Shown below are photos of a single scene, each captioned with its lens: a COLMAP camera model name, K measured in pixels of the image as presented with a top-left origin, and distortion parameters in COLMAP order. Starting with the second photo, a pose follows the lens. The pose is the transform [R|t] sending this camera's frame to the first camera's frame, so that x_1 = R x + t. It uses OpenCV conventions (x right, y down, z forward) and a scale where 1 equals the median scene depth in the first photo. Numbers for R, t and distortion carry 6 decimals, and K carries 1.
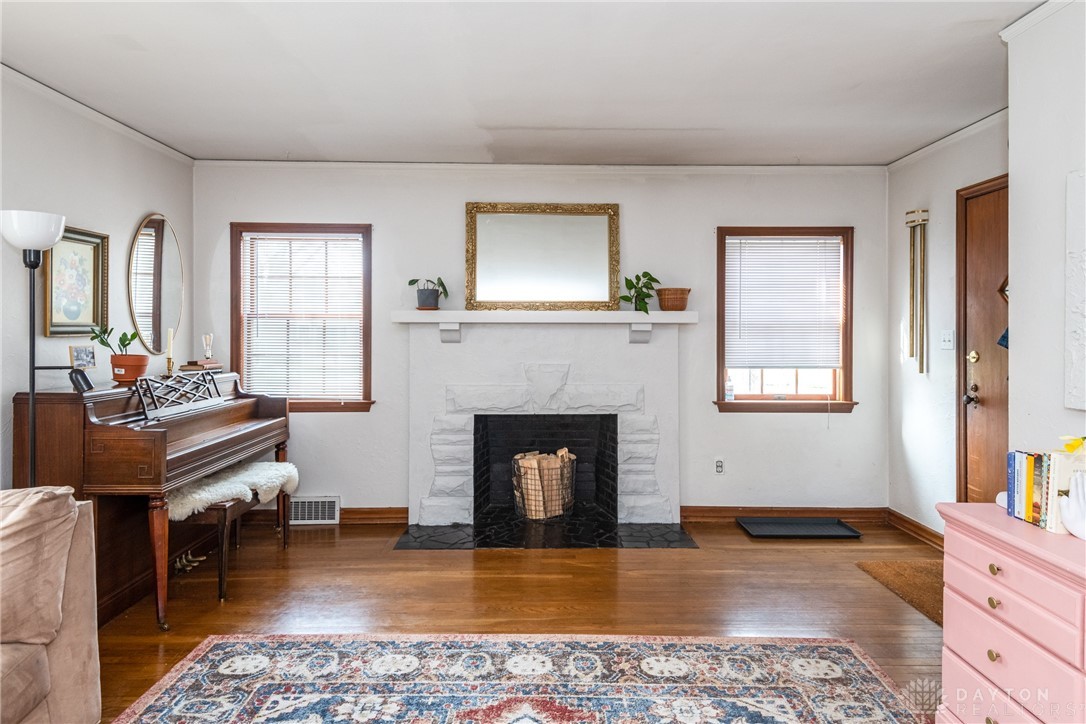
lens RADIAL K [[629.0, 0, 543.0], [0, 629.0, 362.0], [0, 0, 1]] dist [0.006275, -0.000300]
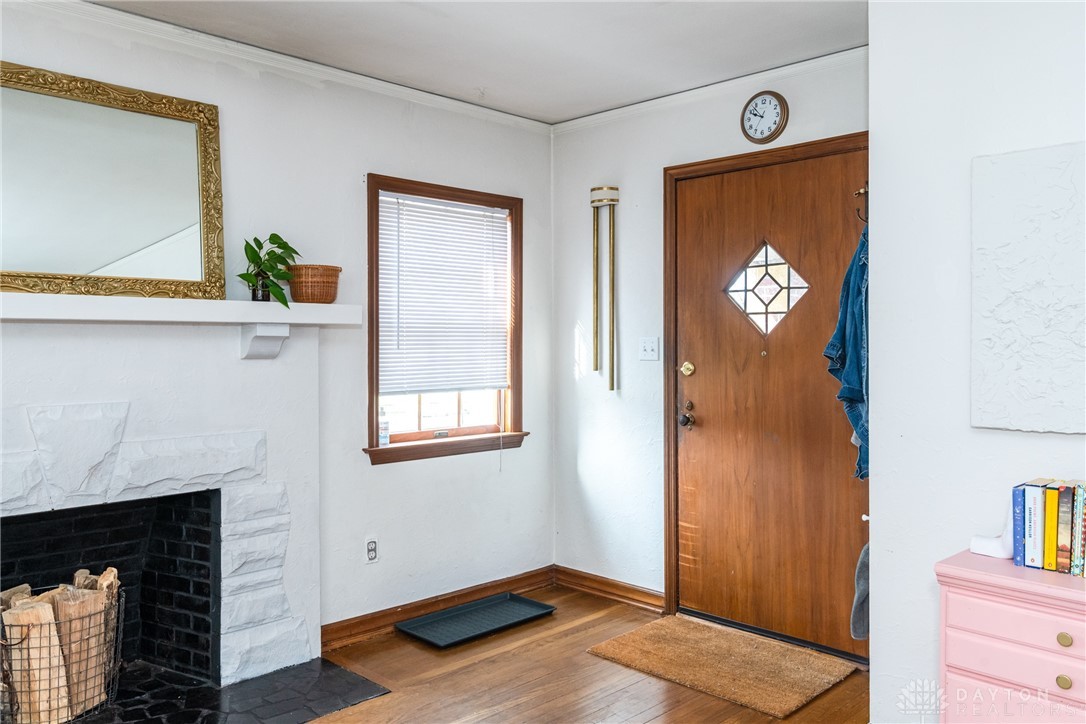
lens RADIAL K [[836.1, 0, 543.0], [0, 836.1, 362.0], [0, 0, 1]] dist [0.004791, 0.000882]
pose [[0.713134, -0.019046, 0.700769, -0.191868], [0.032964, 0.999436, -0.006382, -0.013501], [-0.700253, 0.027652, 0.713359, 0.280837]]
